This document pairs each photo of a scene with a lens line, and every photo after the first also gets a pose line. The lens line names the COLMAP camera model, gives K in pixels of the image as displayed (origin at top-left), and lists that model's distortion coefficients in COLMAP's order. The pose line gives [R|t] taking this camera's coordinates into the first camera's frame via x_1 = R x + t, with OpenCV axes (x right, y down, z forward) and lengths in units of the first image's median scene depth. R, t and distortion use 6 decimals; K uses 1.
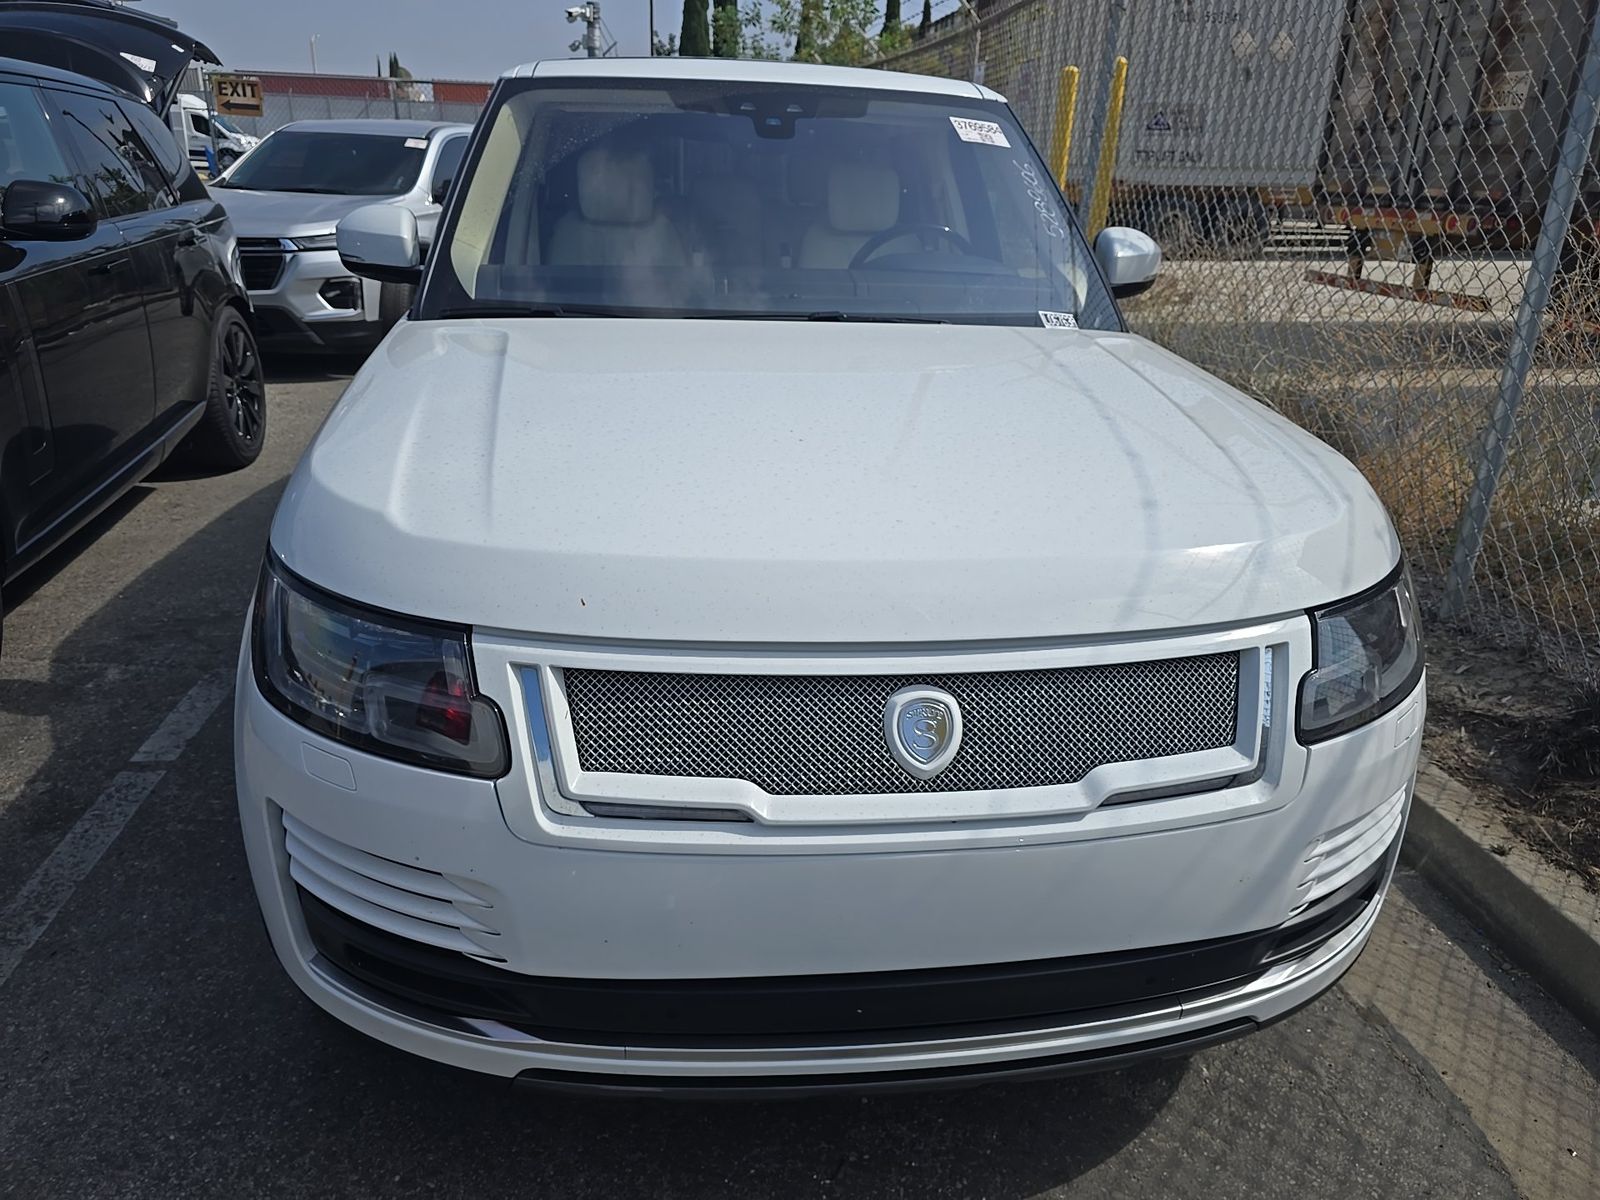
lens RADIAL K [[1069.9, 0, 800.0], [0, 1069.9, 600.0], [0, 0, 1]] dist [0.053007, -0.049165]
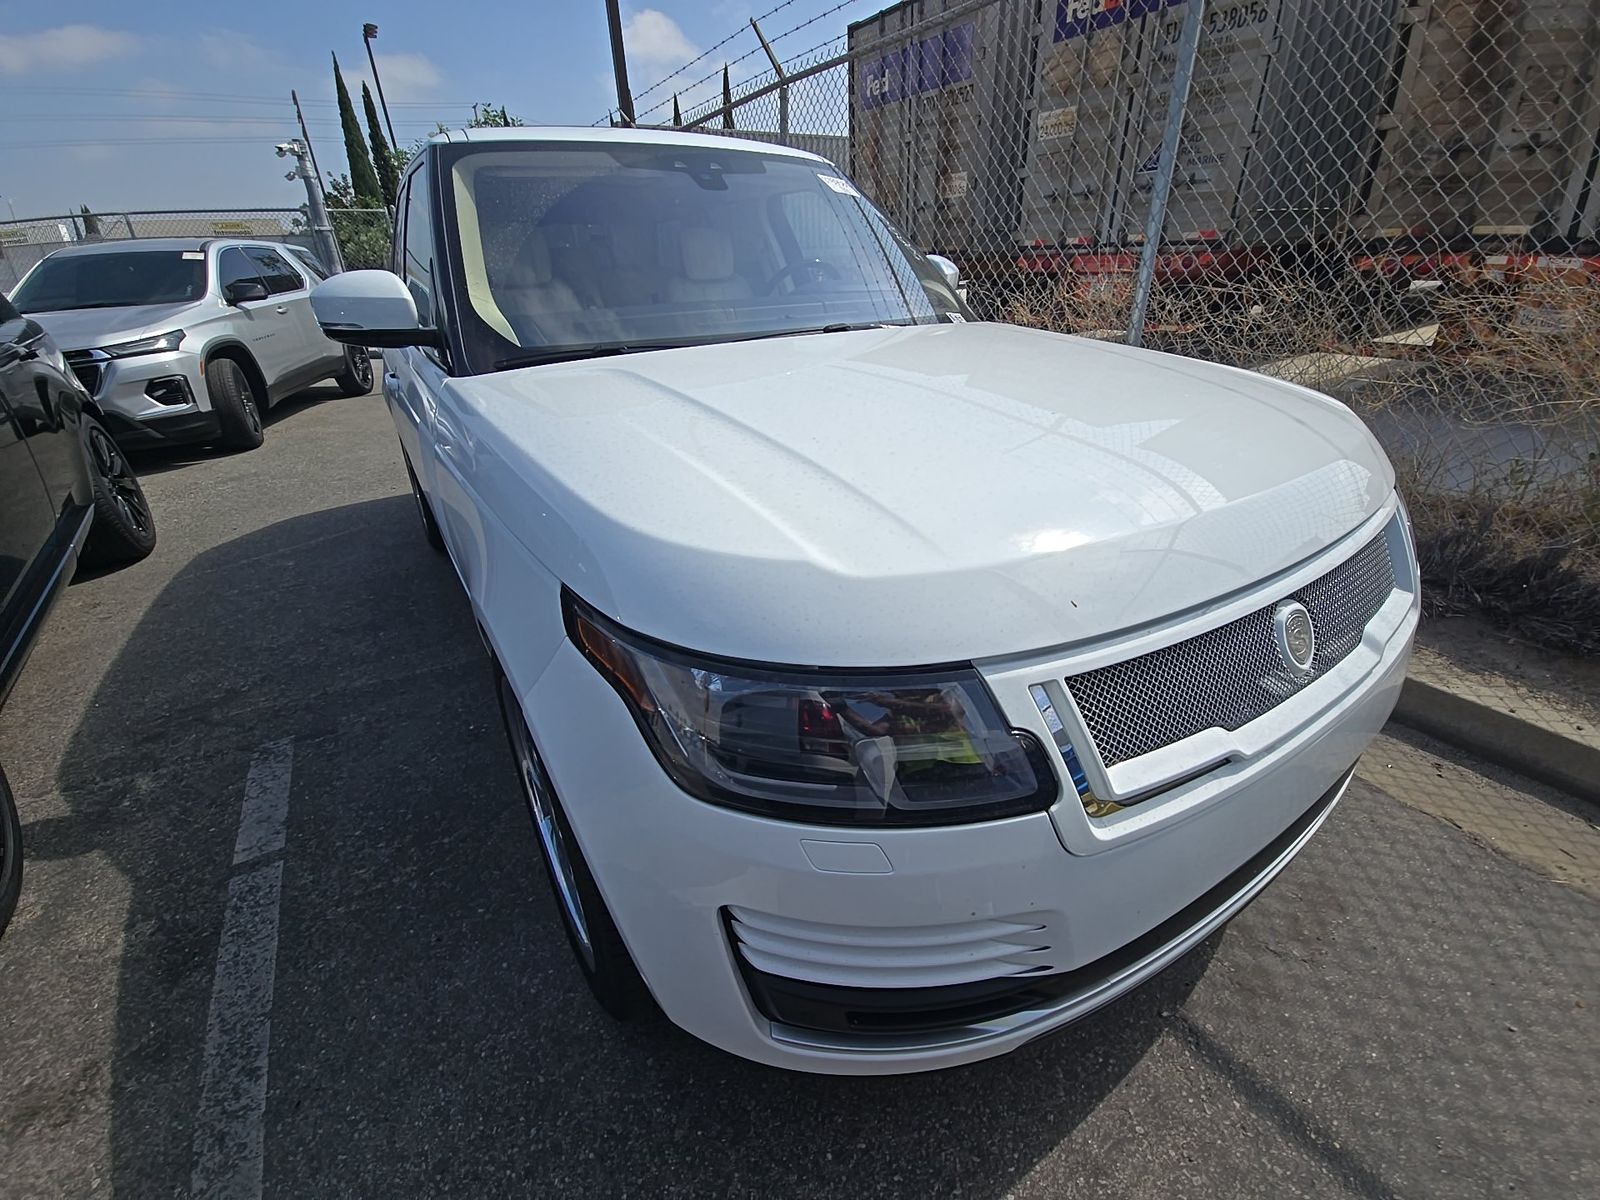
lens RADIAL K [[638.7, 0, 802.9], [0, 638.7, 595.6], [0, 0, 1]] dist [0.039169, -0.020872]
pose [[0.904989, -0.246548, 0.346712, -0.285585], [0.211743, 0.967877, 0.135568, -0.062081], [-0.368999, -0.049274, 0.928123, 0.256154]]
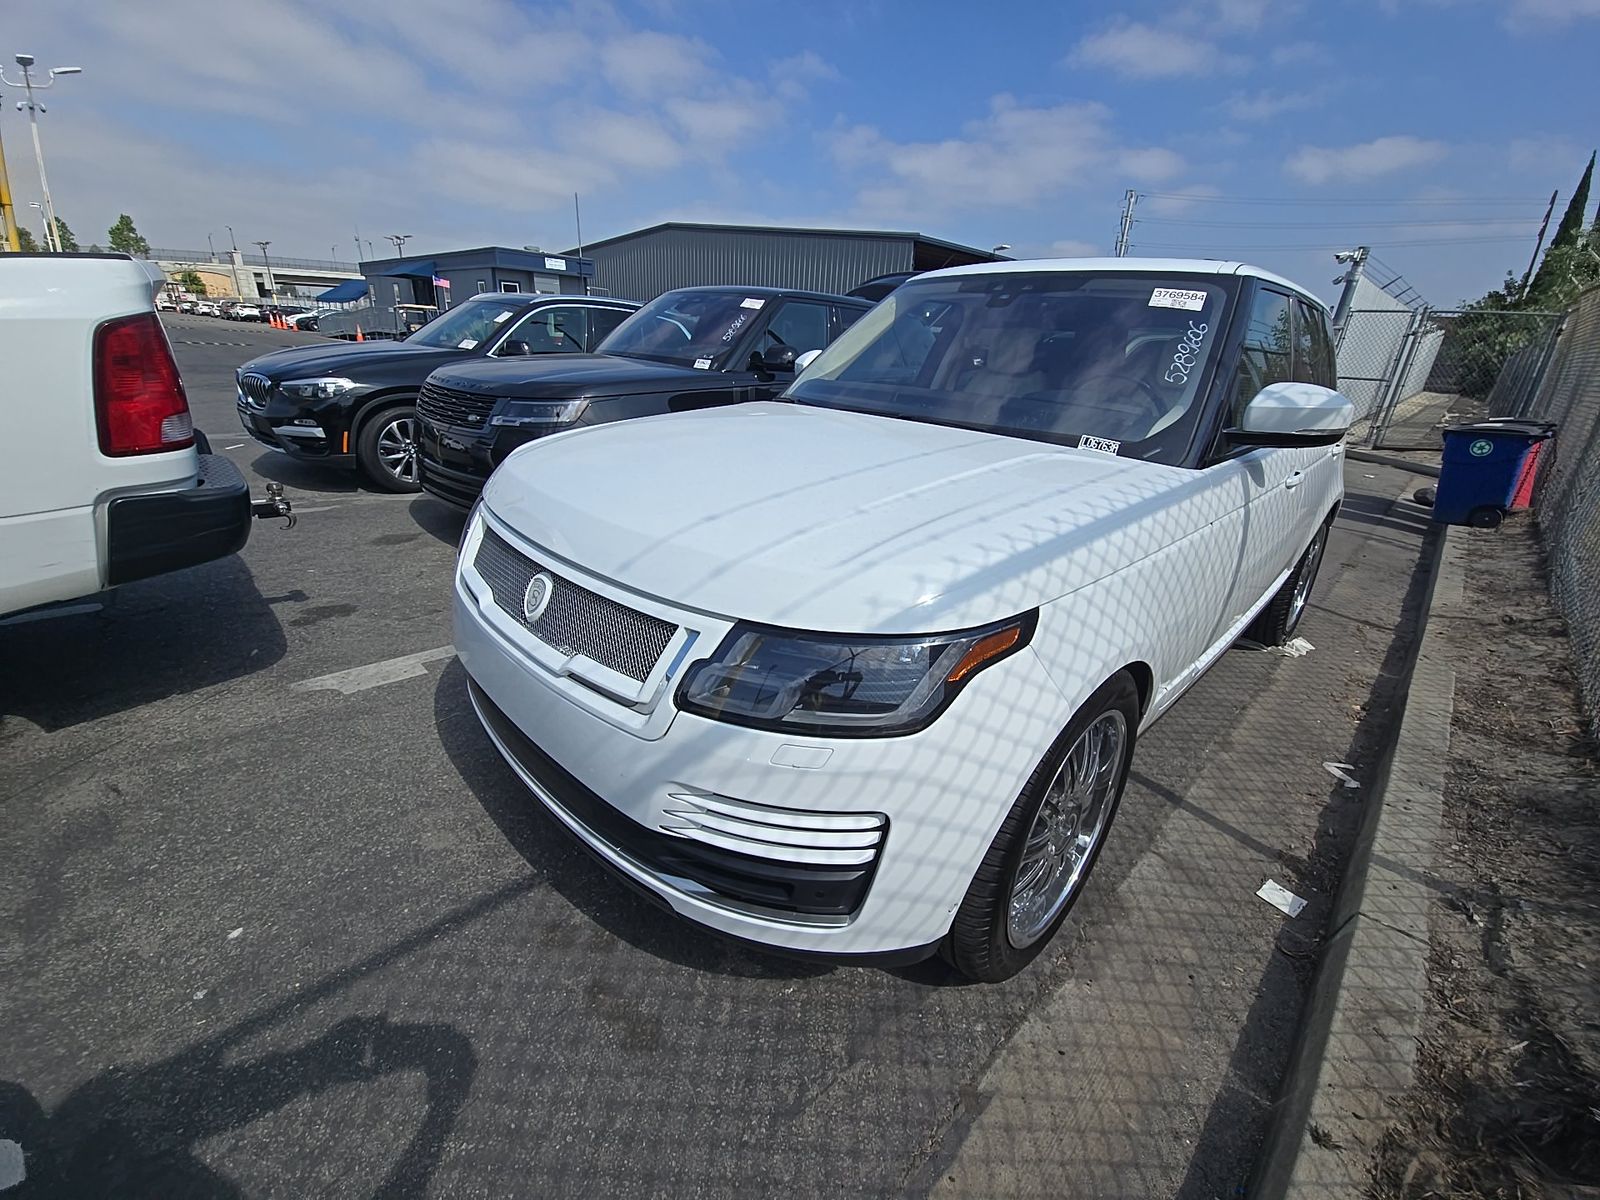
lens RADIAL K [[638.7, 0, 802.9], [0, 638.7, 595.6], [0, 0, 1]] dist [0.039169, -0.020872]
pose [[0.608705, 0.284600, -0.740595, 0.561391], [-0.319584, 0.942324, 0.099452, -0.061723], [0.726185, 0.176146, 0.664551, 0.284488]]
